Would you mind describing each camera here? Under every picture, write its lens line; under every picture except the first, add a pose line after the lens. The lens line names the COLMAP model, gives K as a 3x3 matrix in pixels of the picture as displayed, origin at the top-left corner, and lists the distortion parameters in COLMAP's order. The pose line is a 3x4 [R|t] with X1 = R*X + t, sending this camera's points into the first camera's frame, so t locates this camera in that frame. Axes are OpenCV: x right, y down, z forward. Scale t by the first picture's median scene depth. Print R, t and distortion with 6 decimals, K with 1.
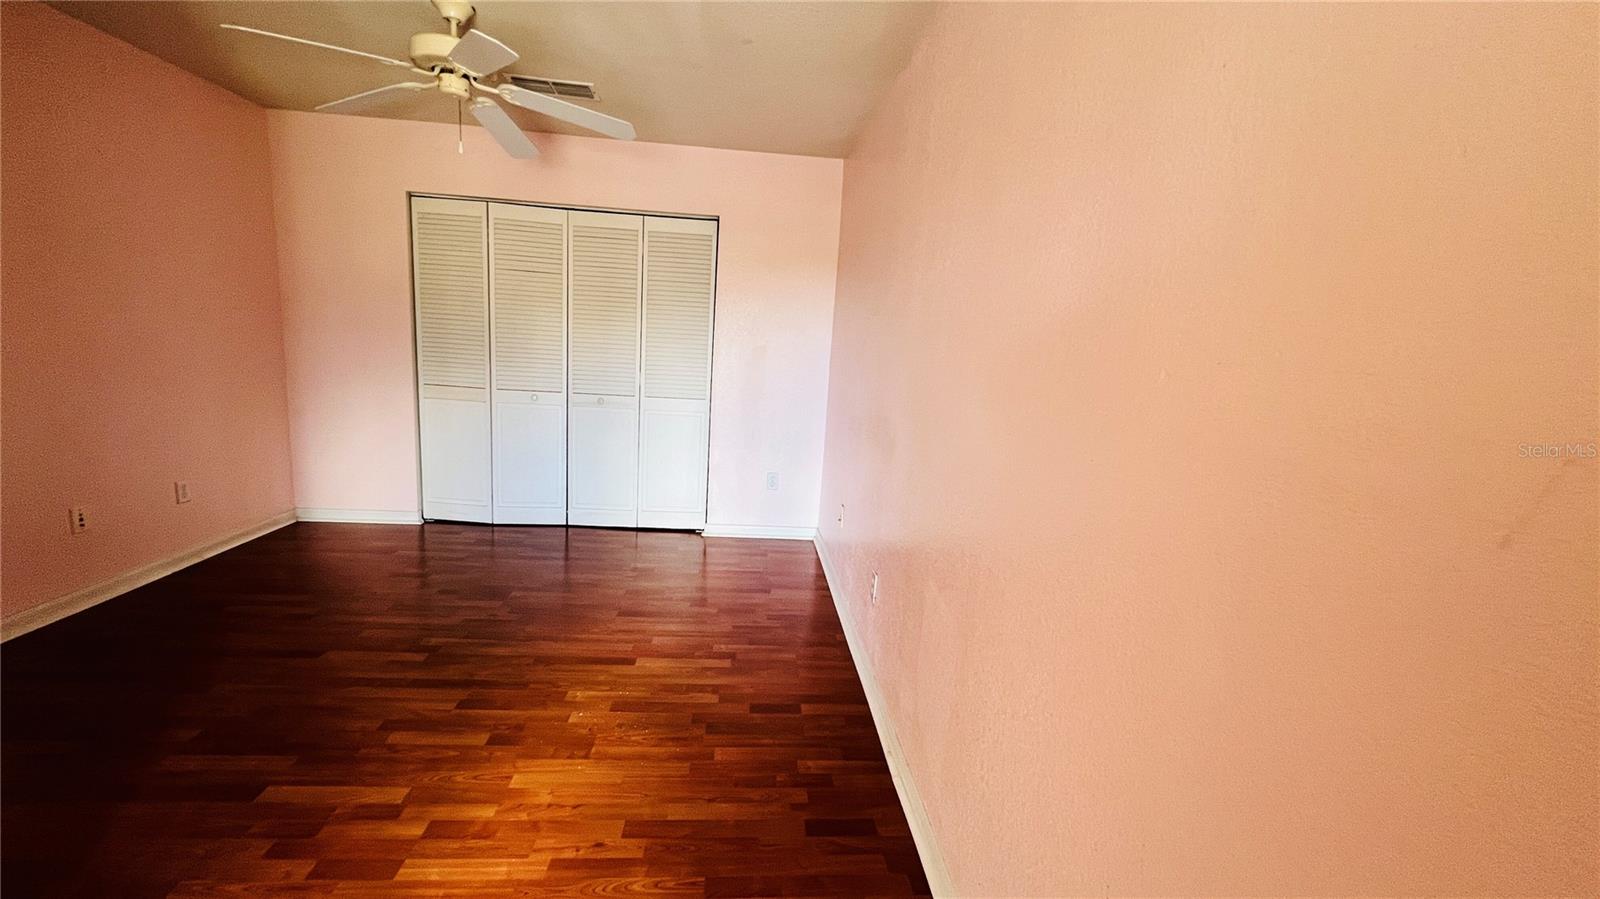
lens RADIAL K [[635.6, 0, 798.3], [0, 635.6, 454.6], [0, 0, 1]] dist [-0.003777, 0.001593]
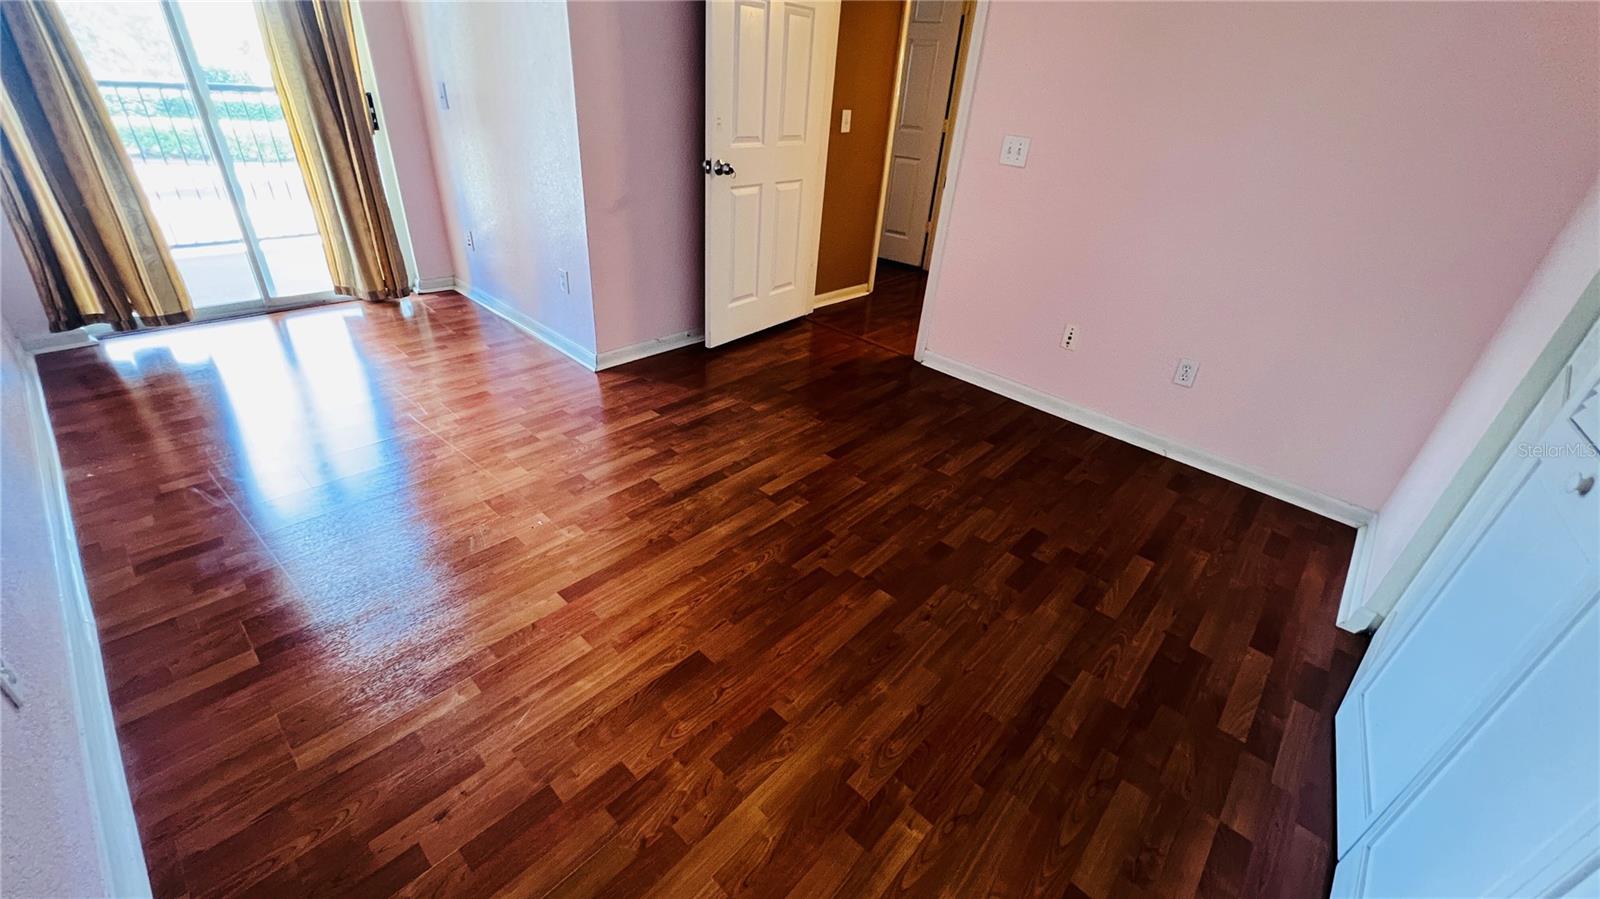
lens RADIAL K [[635.6, 0, 797.3], [0, 635.6, 447.3], [0, 0, 1]] dist [-0.003777, 0.001593]
pose [[-0.731671, 0.238702, -0.638498, -0.037380], [-0.234231, 0.791607, 0.564352, -0.298605], [0.640152, 0.562476, -0.523285, 1.589899]]
